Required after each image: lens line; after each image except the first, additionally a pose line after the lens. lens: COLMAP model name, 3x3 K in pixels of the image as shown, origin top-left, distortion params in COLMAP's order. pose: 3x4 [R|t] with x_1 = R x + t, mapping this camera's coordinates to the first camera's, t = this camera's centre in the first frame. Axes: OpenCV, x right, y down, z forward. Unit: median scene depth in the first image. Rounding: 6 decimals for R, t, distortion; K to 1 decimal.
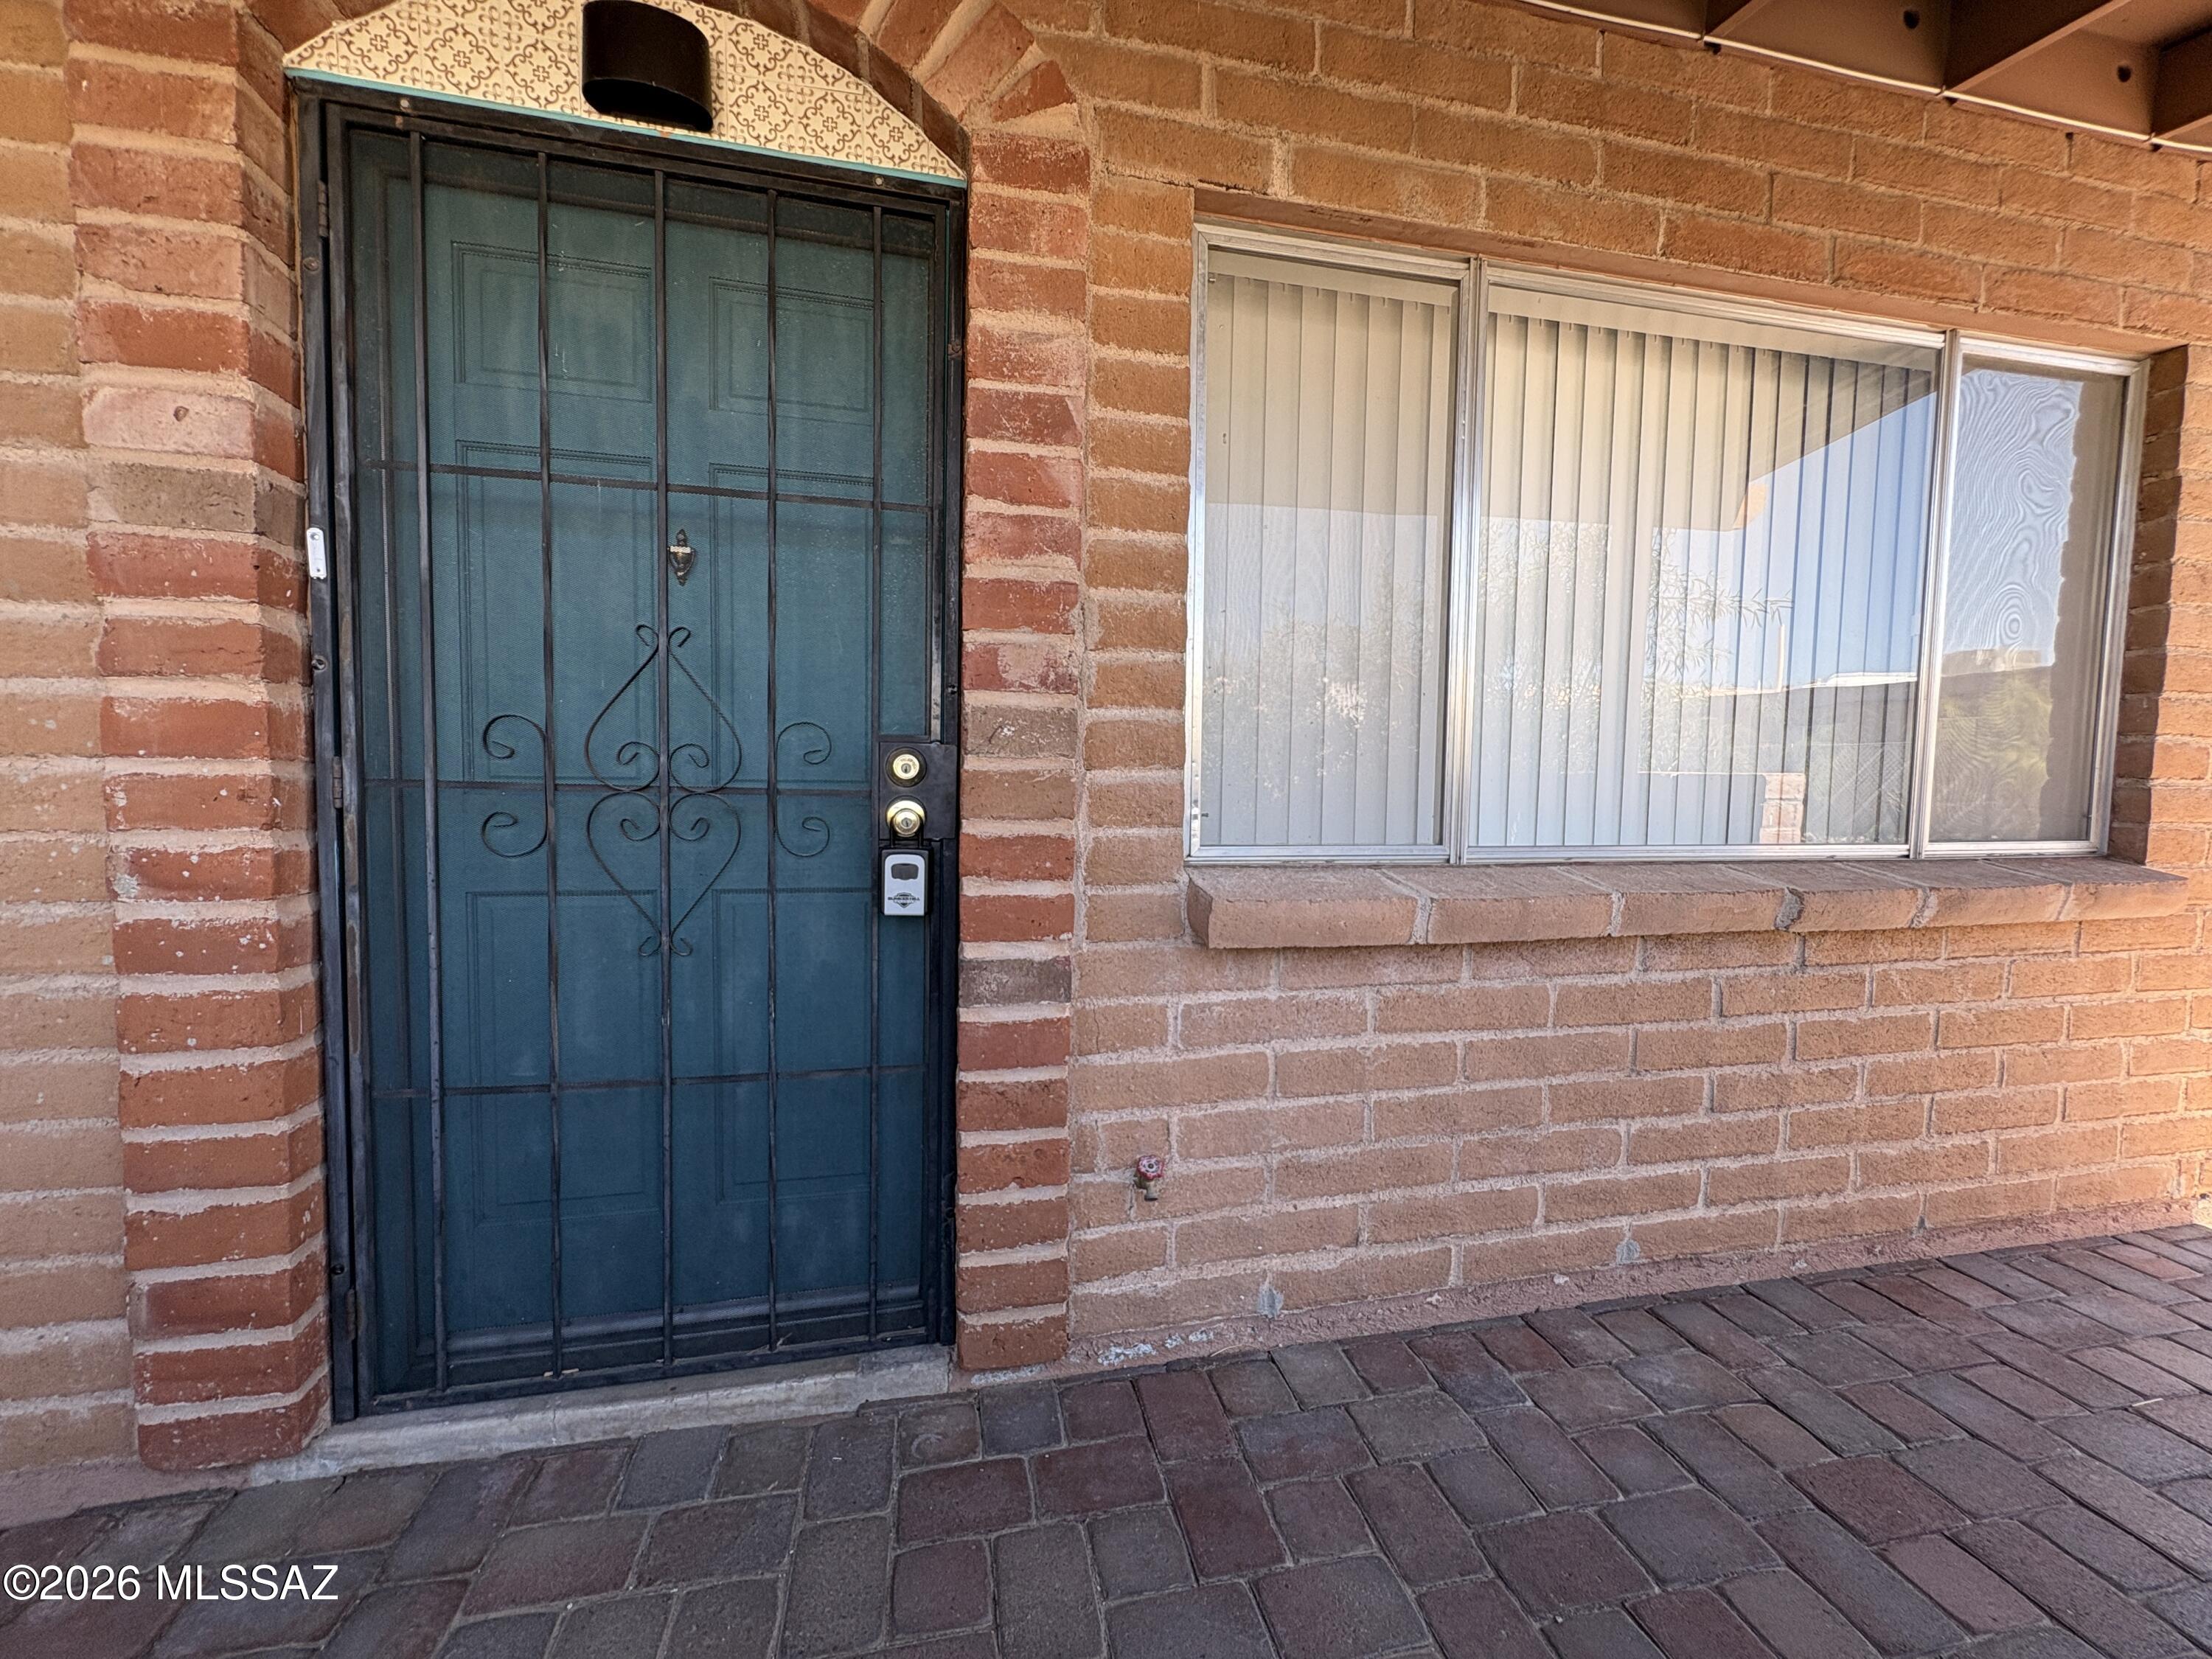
lens RADIAL K [[879.6, 0, 1108.1], [0, 879.6, 826.6], [0, 0, 1]] dist [-0.000111, 0.000428]
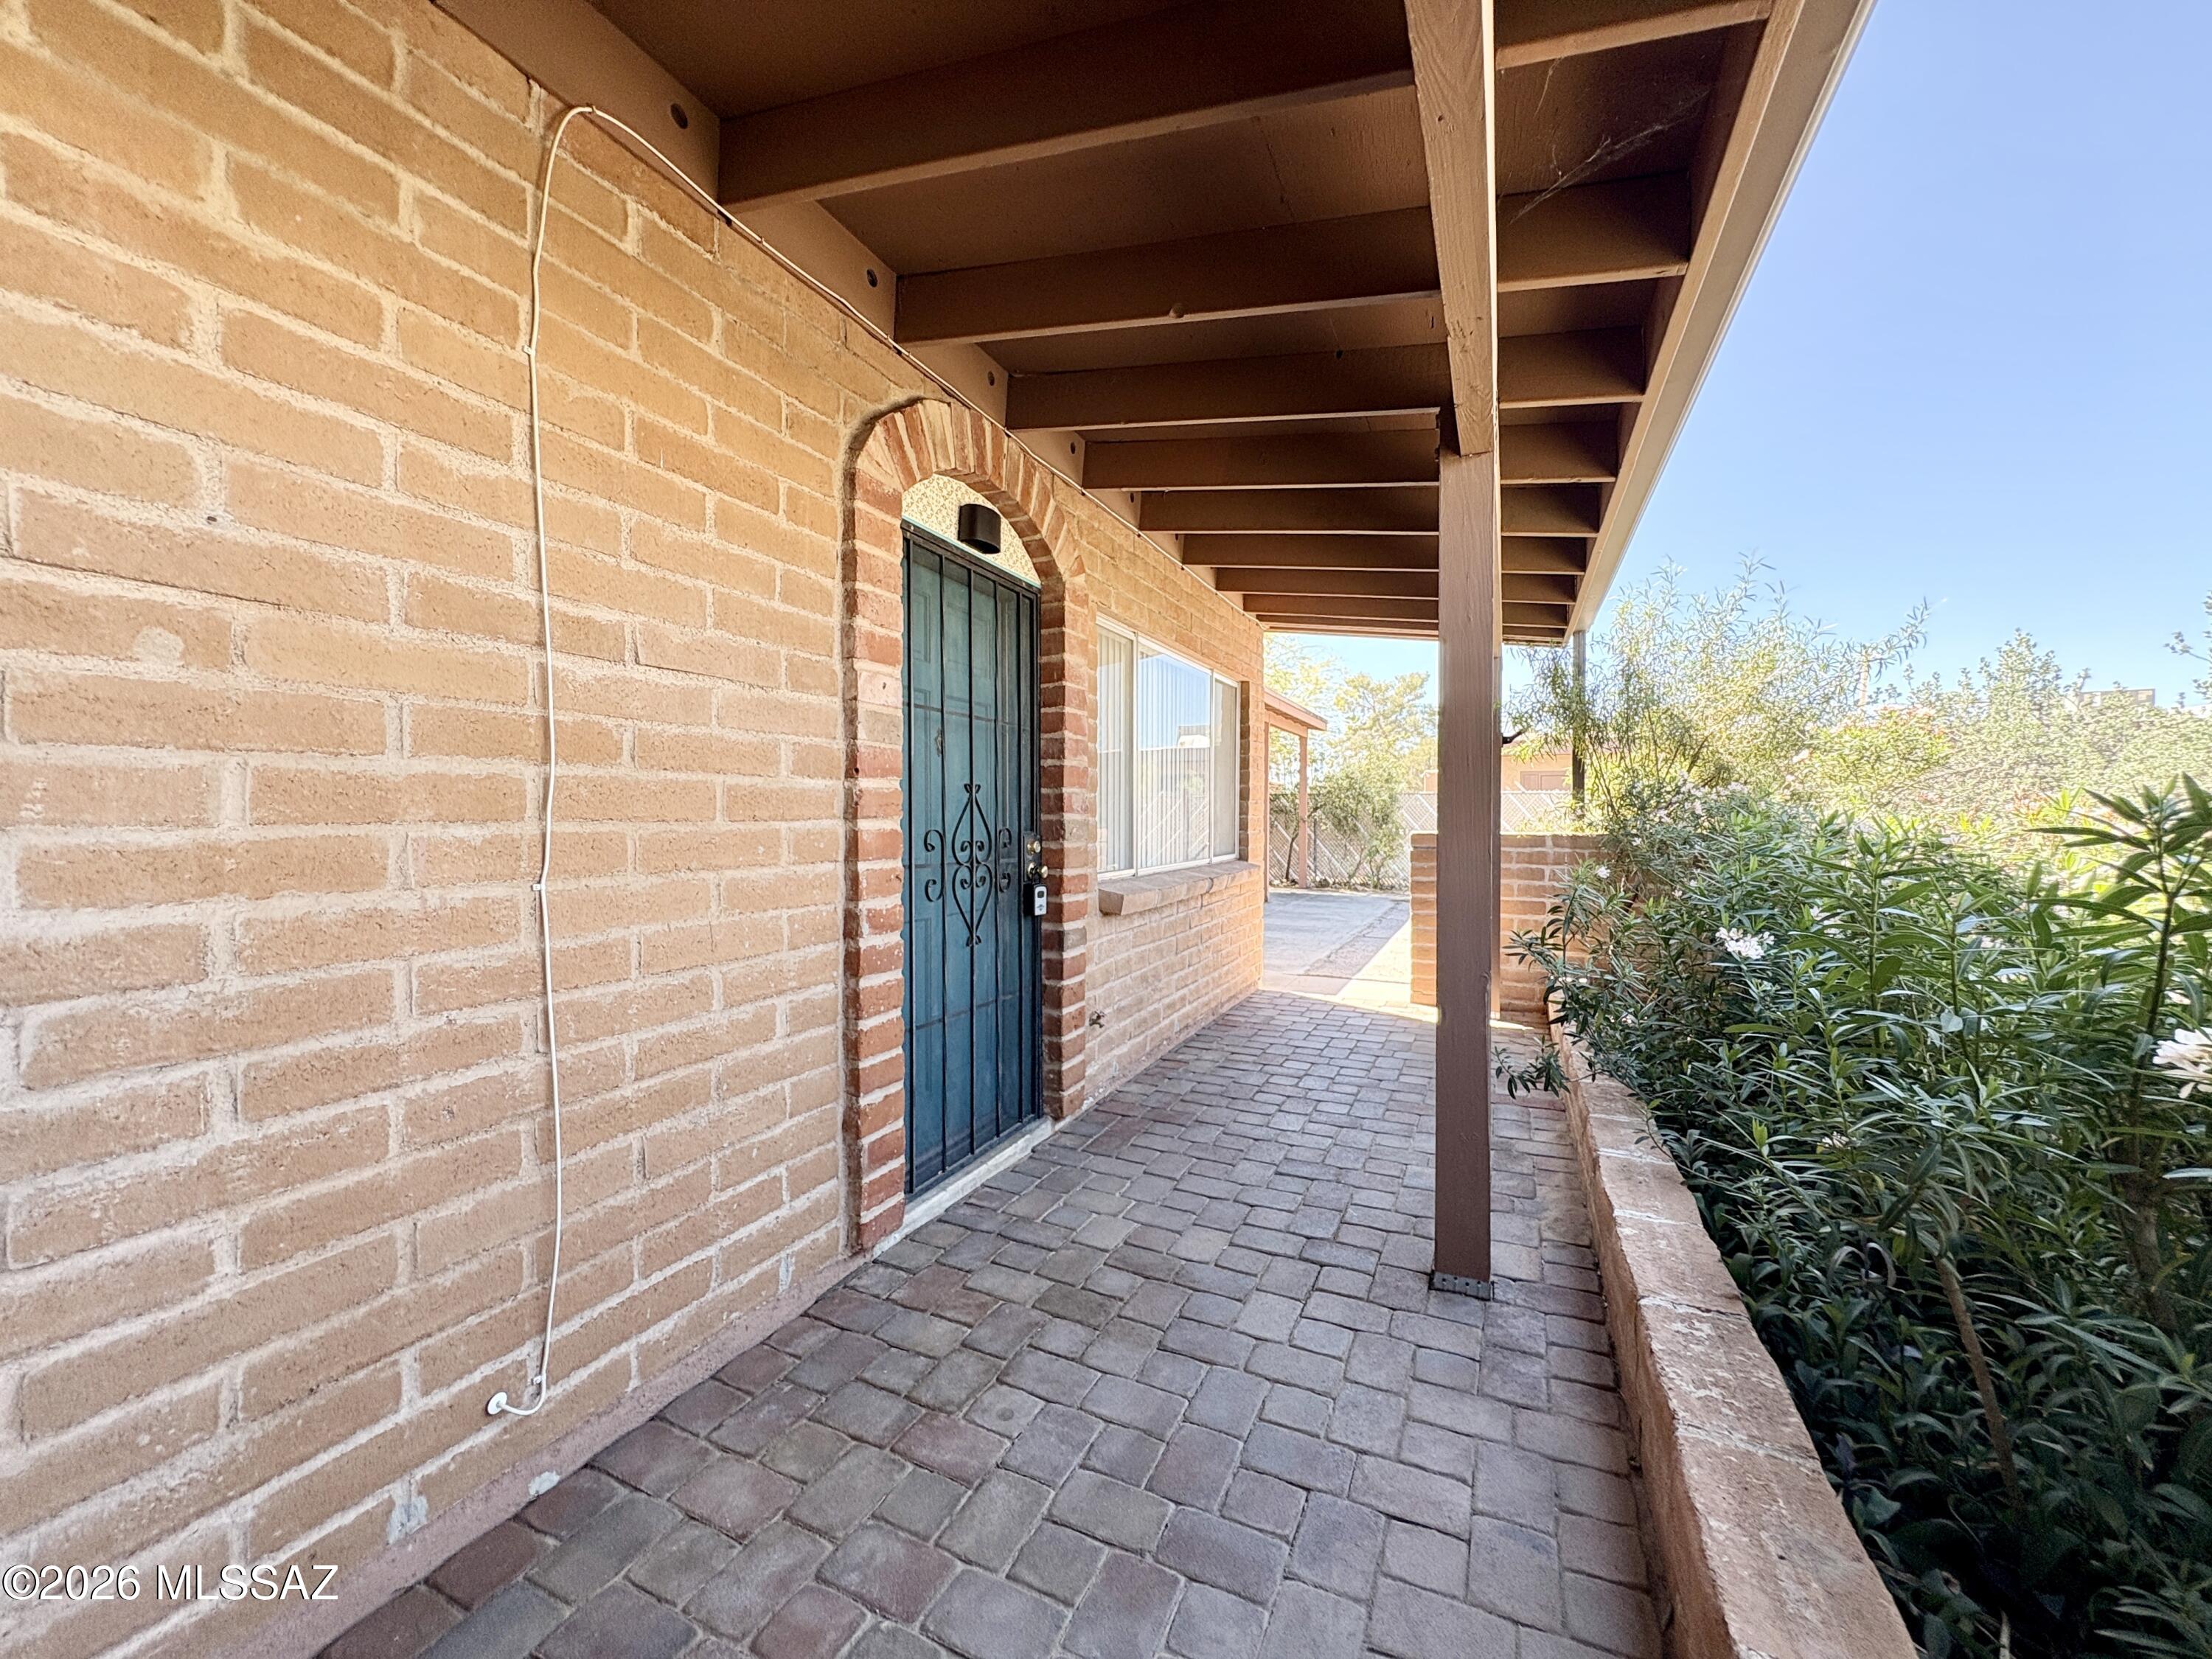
lens RADIAL K [[879.6, 0, 1108.1], [0, 879.6, 826.6], [0, 0, 1]] dist [-0.000111, 0.000428]
pose [[0.596693, -0.022261, 0.802161, -1.860305], [0.051333, 0.998627, -0.010471, -0.085007], [-0.800826, 0.047425, 0.597016, -0.450011]]
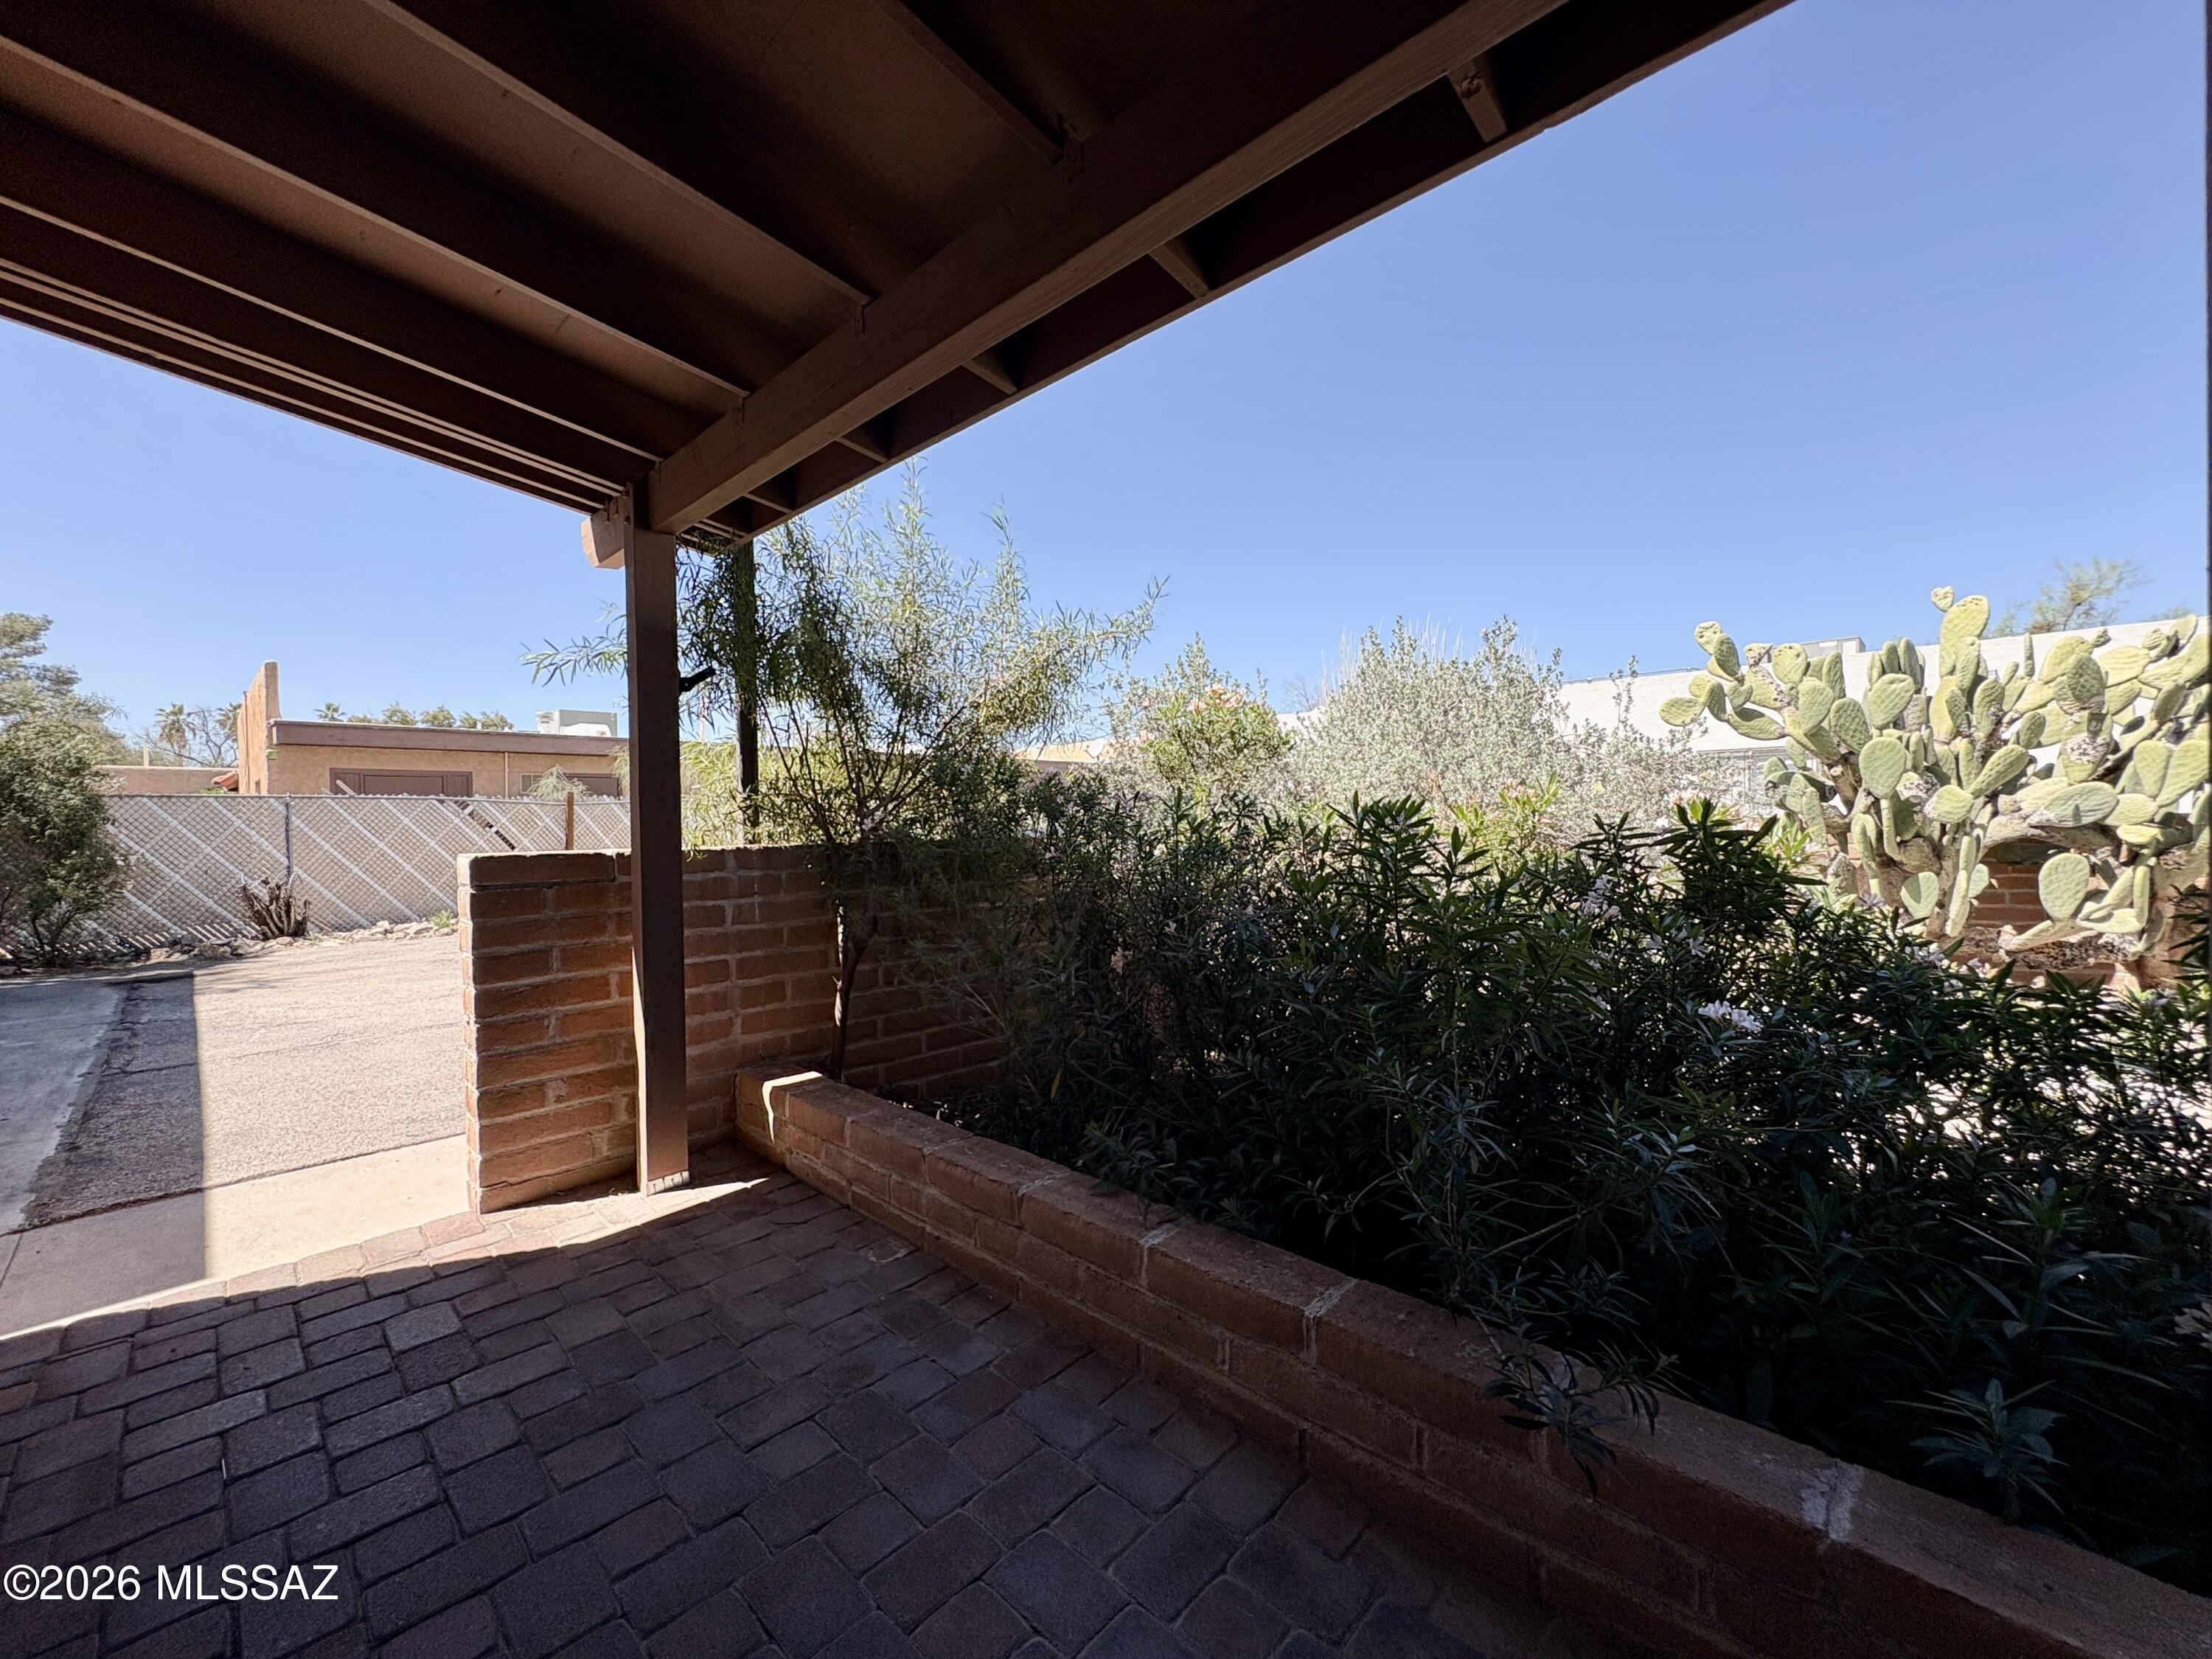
lens RADIAL K [[882.6, 0, 1101.7], [0, 882.6, 827.6], [0, 0, 1]] dist [0.002365, 0.000279]
pose [[-0.555505, -0.007261, 0.831482, -0.291816], [0.053181, 0.997604, 0.044241, -0.099974], [-0.829811, 0.068795, -0.553788, 0.686925]]
